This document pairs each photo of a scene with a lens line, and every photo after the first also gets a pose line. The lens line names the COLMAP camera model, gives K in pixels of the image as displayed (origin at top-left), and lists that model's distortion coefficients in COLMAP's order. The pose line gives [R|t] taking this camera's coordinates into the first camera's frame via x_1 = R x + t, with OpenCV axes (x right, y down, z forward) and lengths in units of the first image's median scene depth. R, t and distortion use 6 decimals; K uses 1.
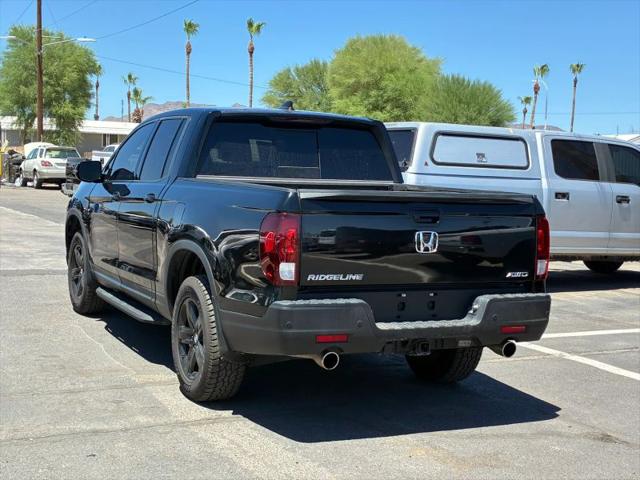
lens RADIAL K [[950.3, 0, 320.0], [0, 950.3, 240.0], [0, 0, 1]] dist [0.192759, -0.878287]
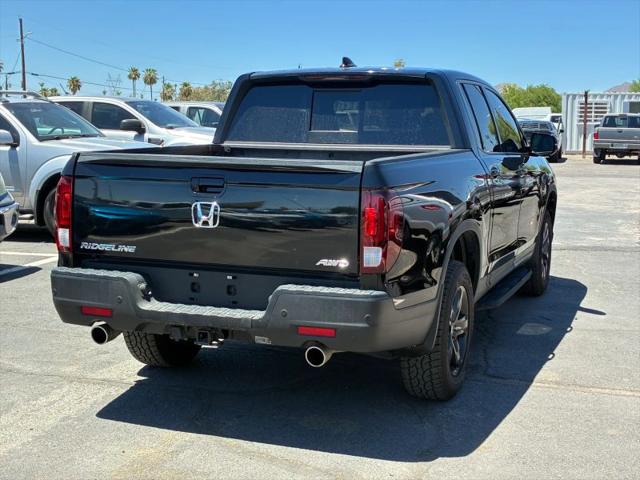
lens RADIAL K [[950.3, 0, 320.0], [0, 950.3, 240.0], [0, 0, 1]] dist [0.192759, -0.878287]
pose [[0.680447, 0.062172, -0.730155, 0.647006], [-0.042388, 0.998065, 0.045481, -0.014916], [0.731570, 0.000002, 0.681766, 0.392952]]
